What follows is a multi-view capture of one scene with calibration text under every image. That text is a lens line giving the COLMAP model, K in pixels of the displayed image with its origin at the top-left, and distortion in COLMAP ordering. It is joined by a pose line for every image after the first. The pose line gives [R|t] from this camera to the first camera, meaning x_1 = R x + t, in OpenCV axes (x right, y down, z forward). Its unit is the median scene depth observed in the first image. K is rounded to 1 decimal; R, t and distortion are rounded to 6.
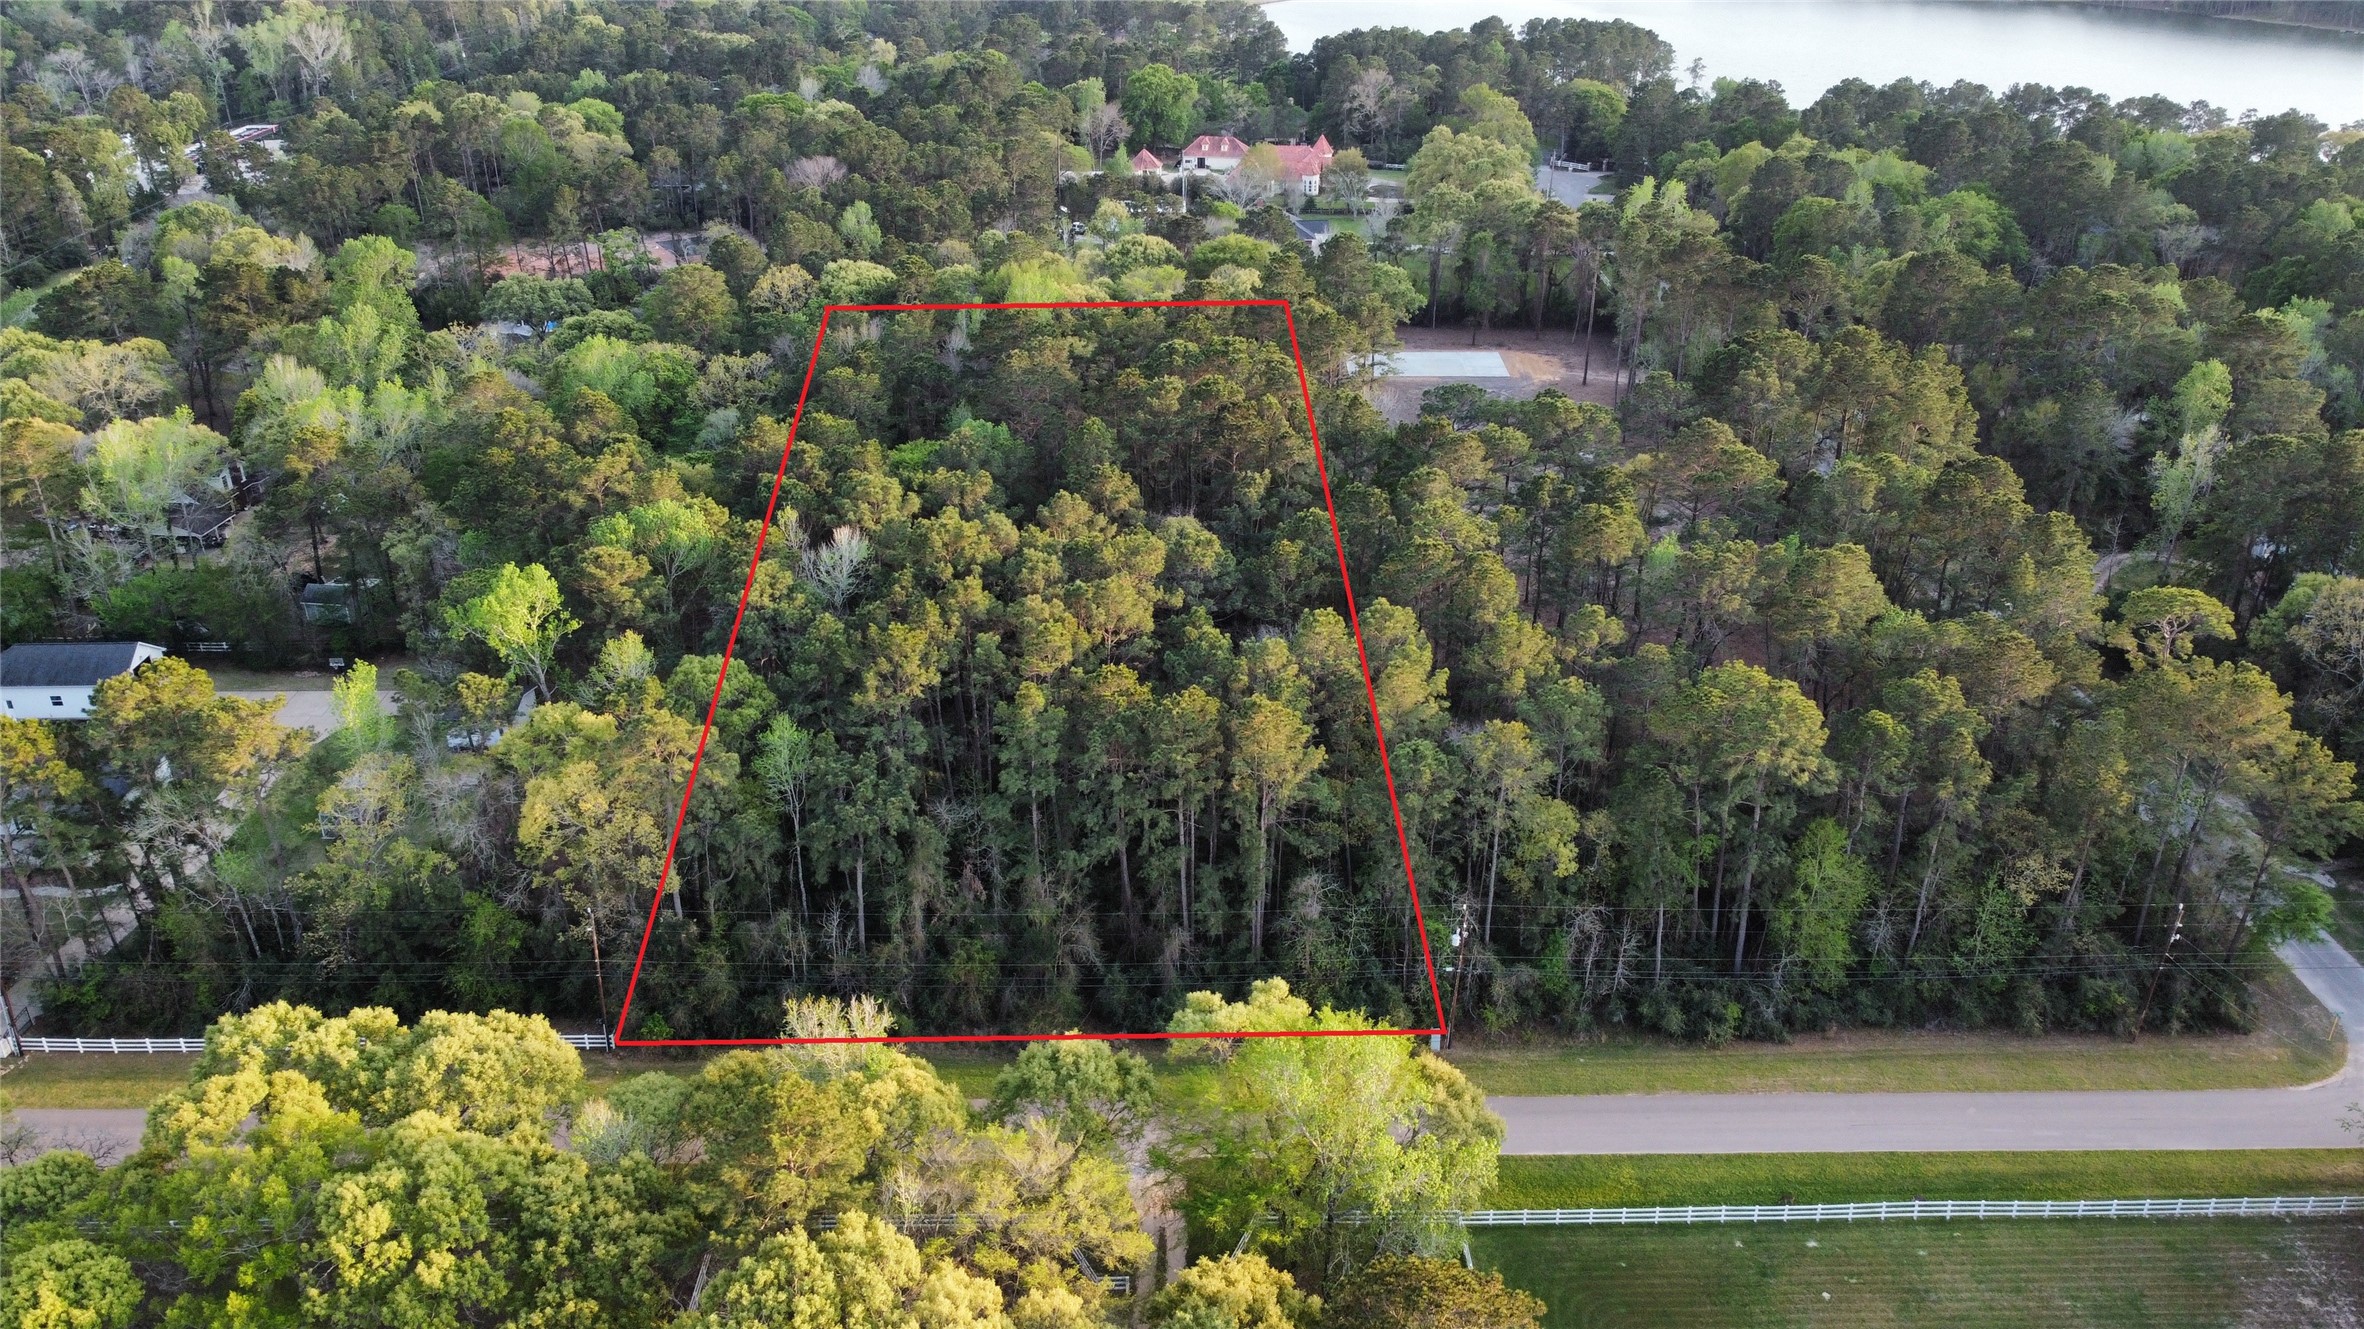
lens RADIAL K [[1787.5, 0, 1182.0], [0, 1787.5, 664.5], [0, 0, 1]] dist [0.000911, 0.000562]
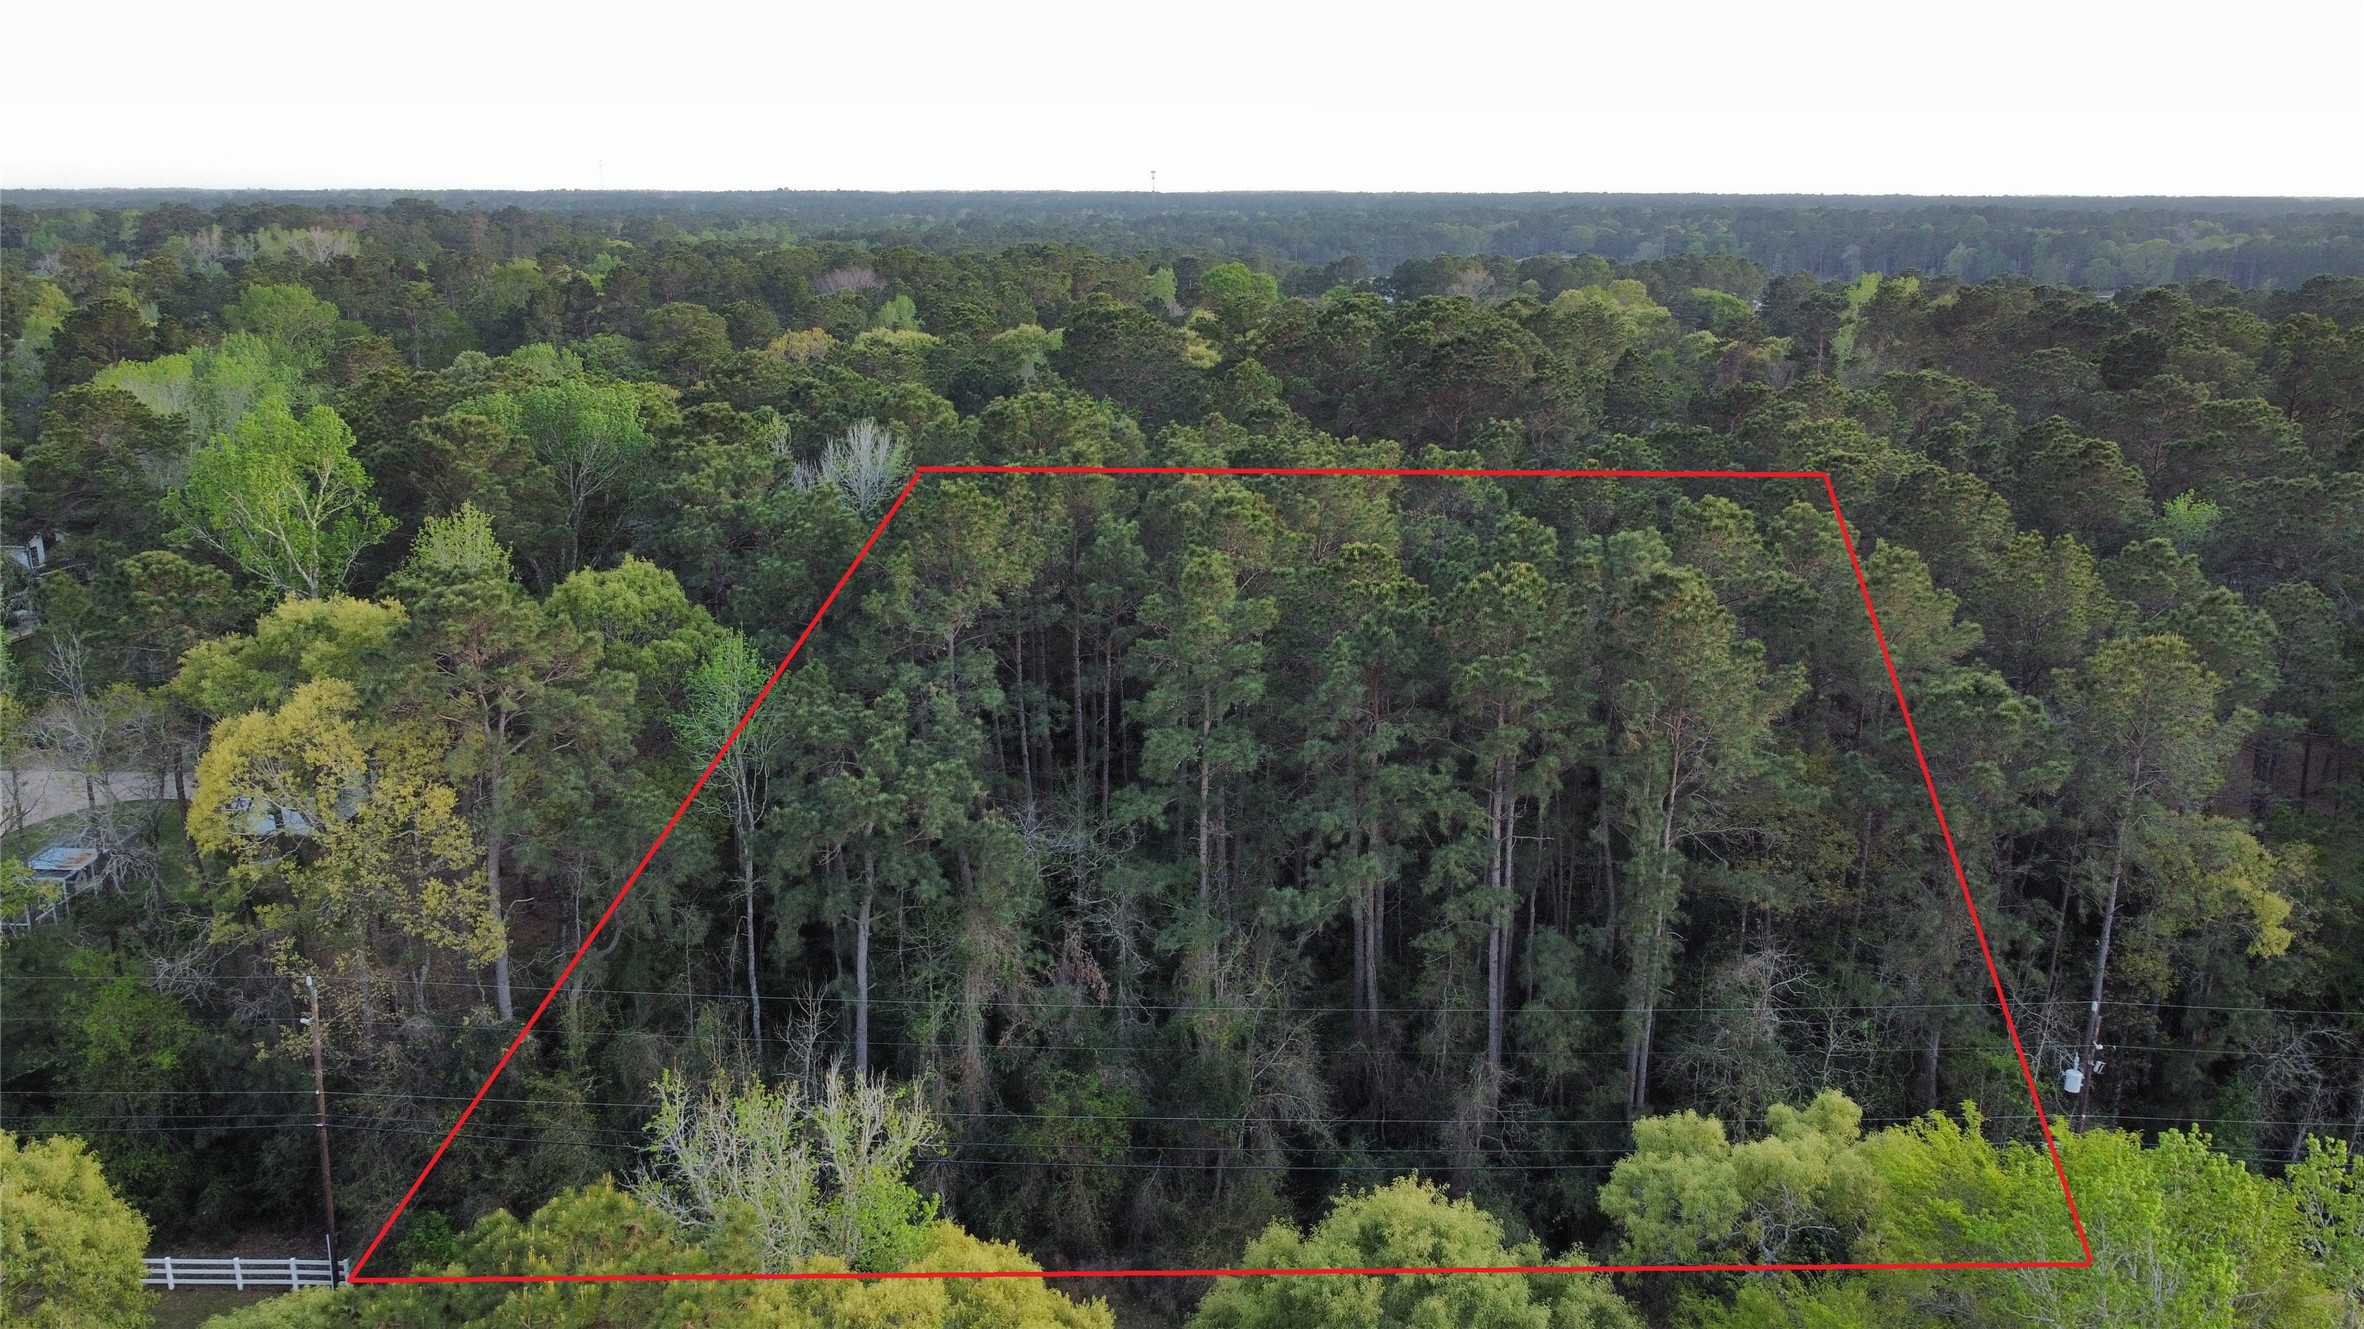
lens RADIAL K [[1795.1, 0, 1182.0], [0, 1795.1, 664.5], [0, 0, 1]] dist [0.026190, -0.047884]
pose [[0.999816, 0.014531, -0.012516, -0.083939], [-0.016669, 0.981156, -0.192496, 0.137811], [0.009483, 0.192669, 0.981218, 0.481932]]
